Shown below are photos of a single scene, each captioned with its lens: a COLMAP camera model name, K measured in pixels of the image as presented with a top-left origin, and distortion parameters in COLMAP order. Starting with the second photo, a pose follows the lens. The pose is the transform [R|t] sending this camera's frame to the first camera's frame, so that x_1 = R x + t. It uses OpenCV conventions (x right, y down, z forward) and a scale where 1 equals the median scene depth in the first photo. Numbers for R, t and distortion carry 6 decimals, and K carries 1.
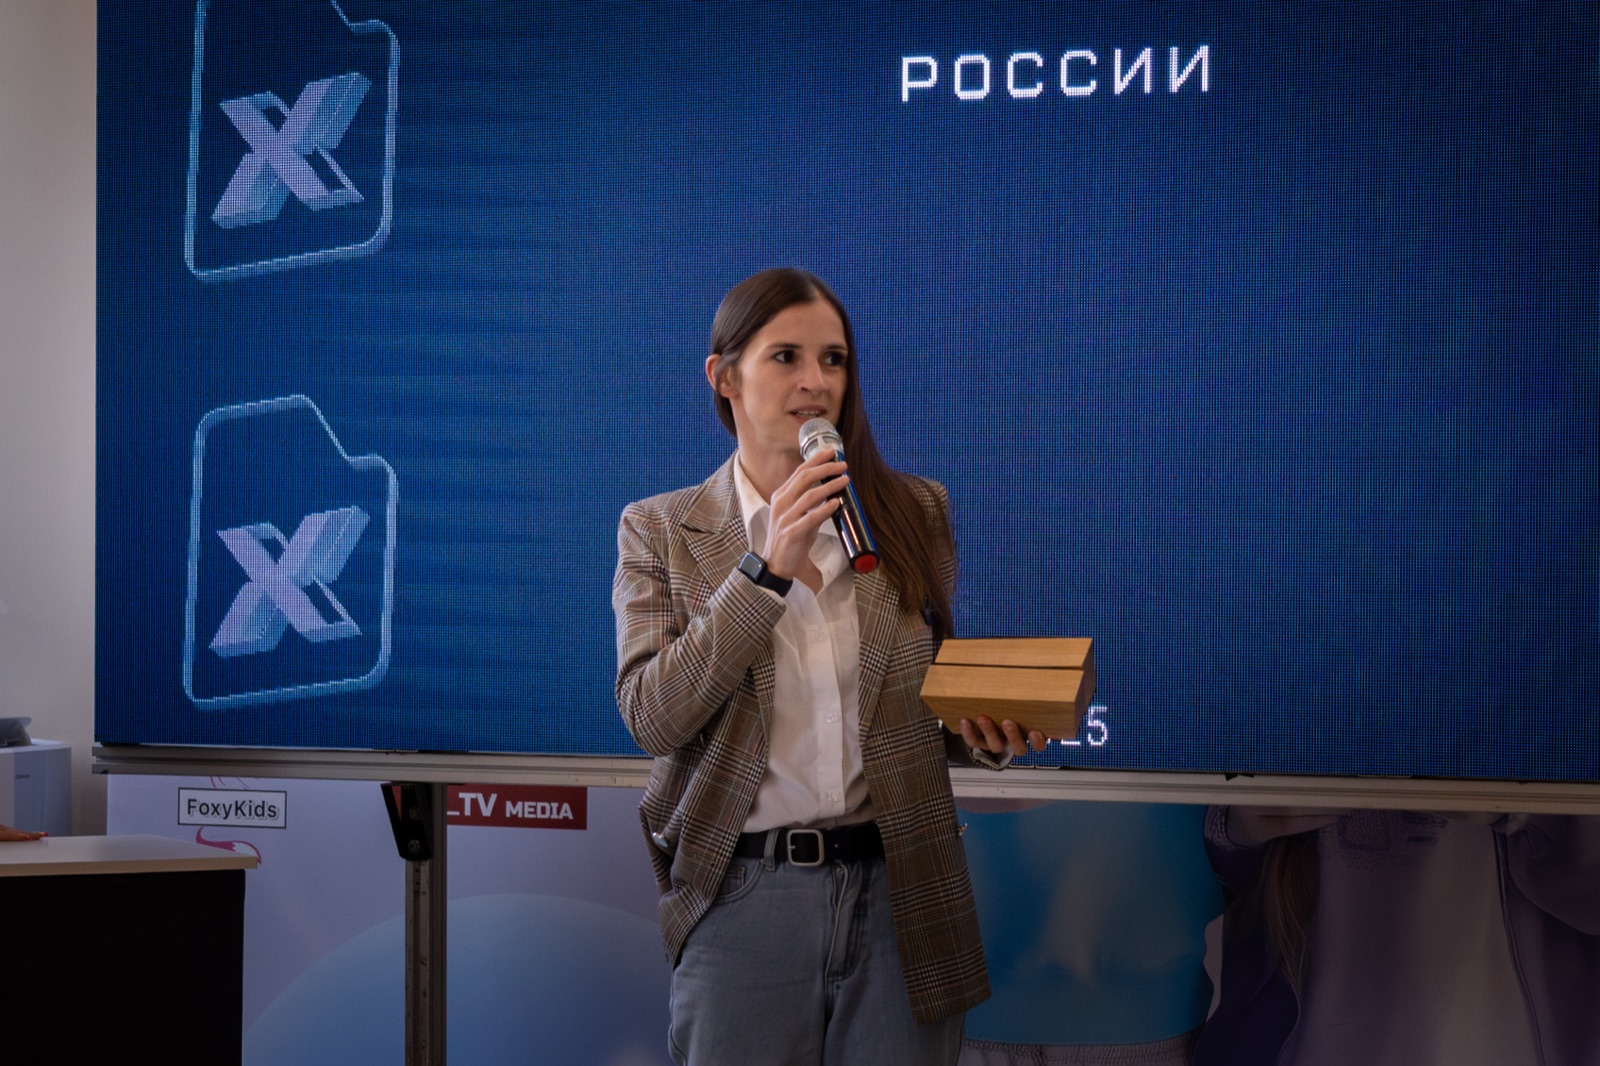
lens RADIAL K [[3558.7, 0, 763.4], [0, 3558.7, 630.4], [0, 0, 1]] dist [0.077025, 0.010736]
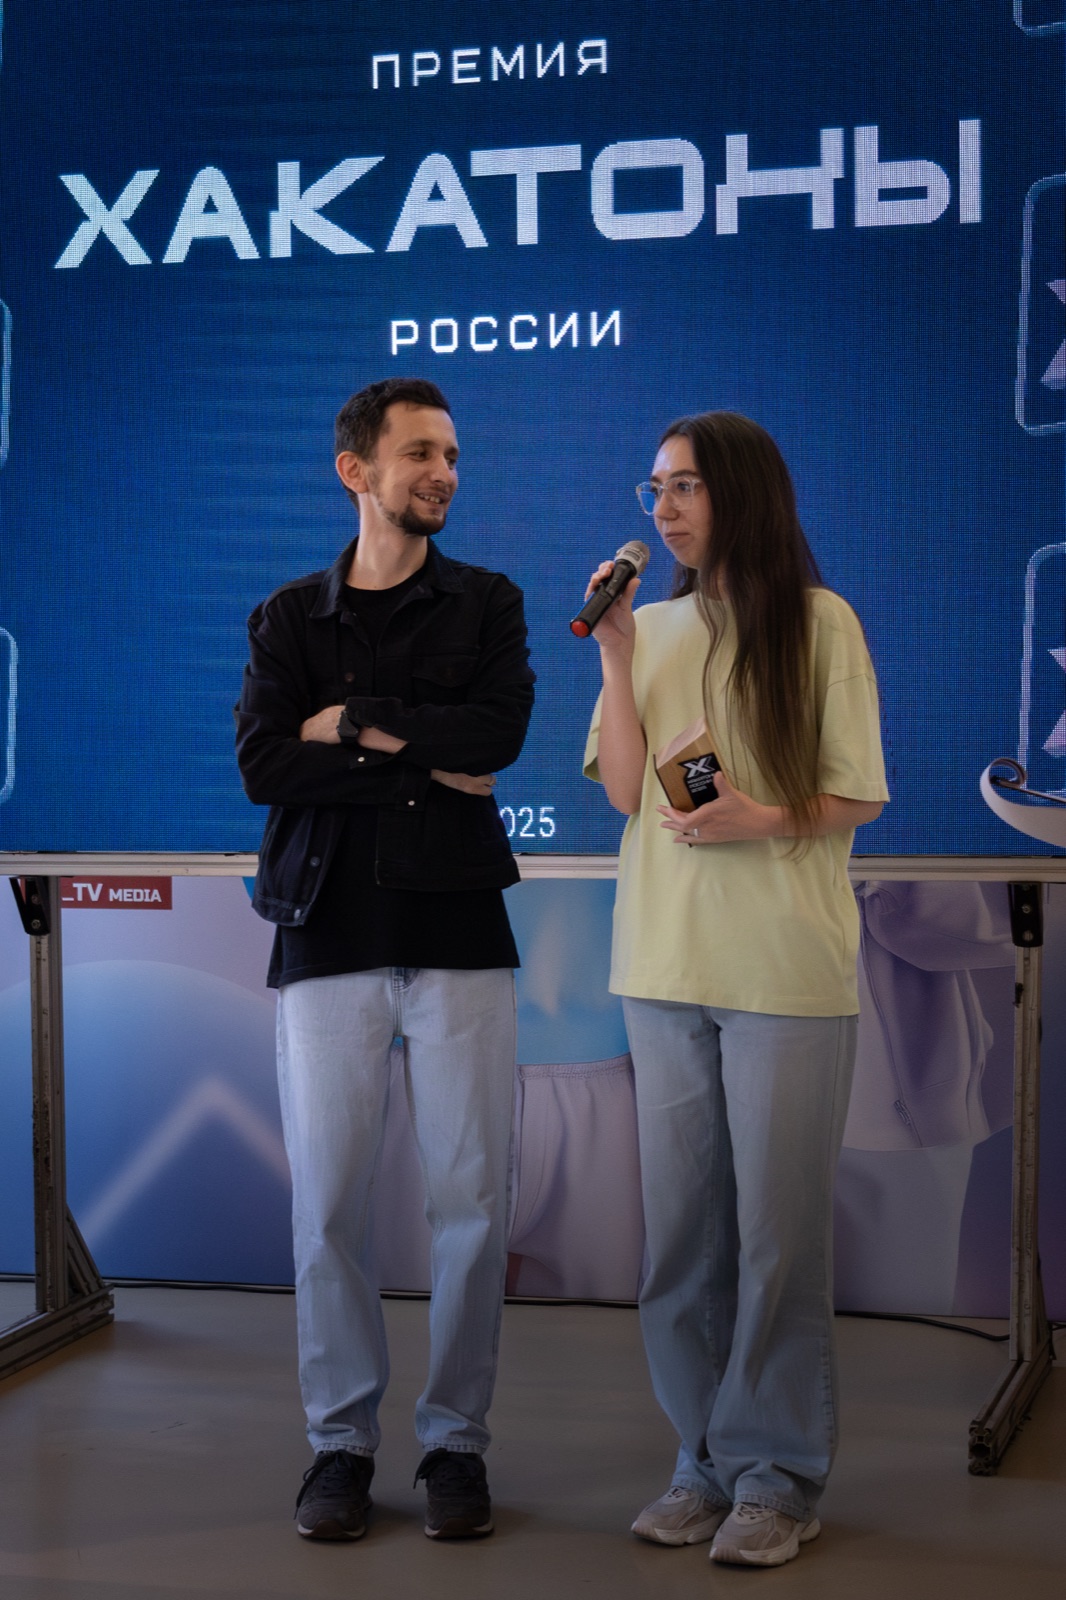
lens RADIAL K [[3270.0, 0, 548.3], [0, 3270.0, 753.8], [0, 0, 1]] dist [0.038521, 0.424585]
pose [[0.998994, -0.020269, 0.040010, 0.043645], [0.019997, 0.999774, 0.007170, -0.007147], [-0.040147, -0.006363, 0.999174, -0.213052]]
